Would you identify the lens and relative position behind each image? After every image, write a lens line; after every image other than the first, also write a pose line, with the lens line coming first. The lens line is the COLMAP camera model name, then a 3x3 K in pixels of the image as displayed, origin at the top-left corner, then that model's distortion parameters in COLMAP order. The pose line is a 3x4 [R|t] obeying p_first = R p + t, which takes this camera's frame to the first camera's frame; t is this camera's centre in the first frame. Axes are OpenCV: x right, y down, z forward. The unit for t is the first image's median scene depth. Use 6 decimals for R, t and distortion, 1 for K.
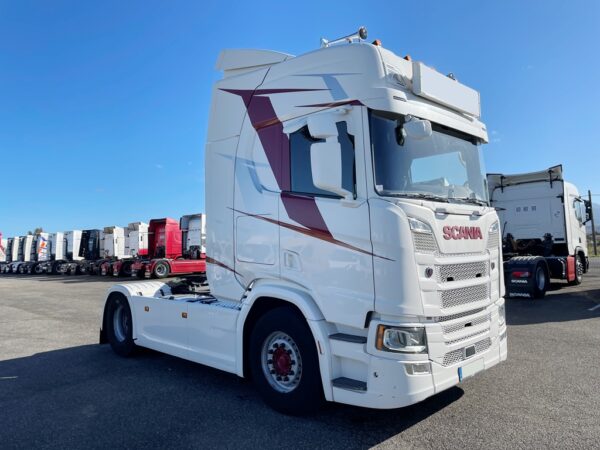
lens RADIAL K [[458.5, 0, 302.3], [0, 458.5, 219.0], [0, 0, 1]] dist [0.063601, -0.007781]
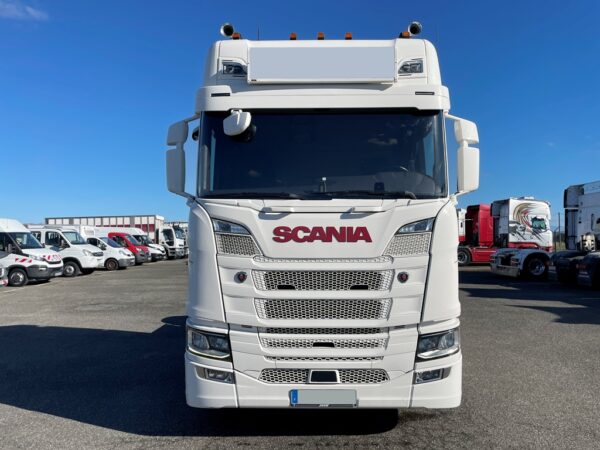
lens RADIAL K [[458.5, 0, 299.7], [0, 458.5, 222.9], [0, 0, 1]] dist [0.063601, -0.007781]
pose [[0.696416, 0.000619, -0.717638, 0.984419], [0.029342, 0.999139, 0.029336, -0.017386], [0.717038, -0.041487, 0.695798, 0.426597]]
